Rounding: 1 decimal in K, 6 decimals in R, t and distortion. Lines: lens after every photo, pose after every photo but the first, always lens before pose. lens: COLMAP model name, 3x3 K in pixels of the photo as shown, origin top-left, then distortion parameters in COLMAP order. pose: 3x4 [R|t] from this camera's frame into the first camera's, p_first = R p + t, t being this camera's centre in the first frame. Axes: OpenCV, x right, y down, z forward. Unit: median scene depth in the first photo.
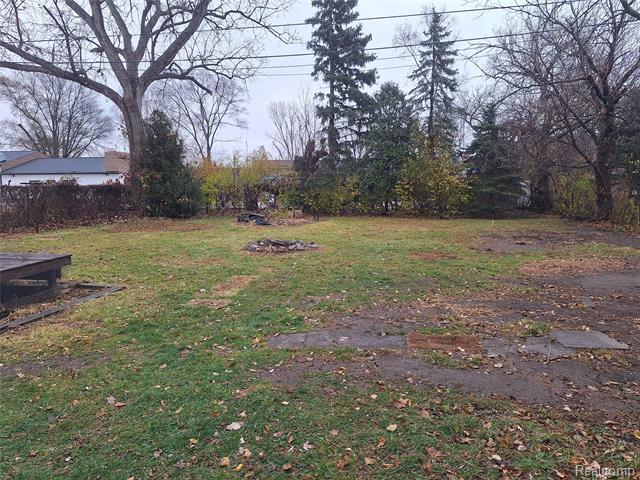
lens RADIAL K [[441.9, 0, 320.3], [0, 441.9, 237.4], [0, 0, 1]] dist [0.069250, -0.062171]
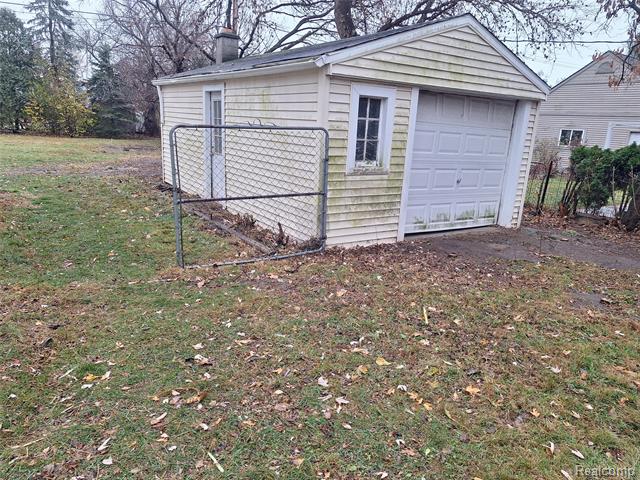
lens RADIAL K [[441.9, 0, 316.8], [0, 441.9, 237.5], [0, 0, 1]] dist [0.069250, -0.062171]
pose [[0.728964, -0.123041, 0.673404, -0.103787], [0.017701, 0.986773, 0.161137, 0.041728], [-0.684324, -0.105543, 0.721500, -0.384117]]
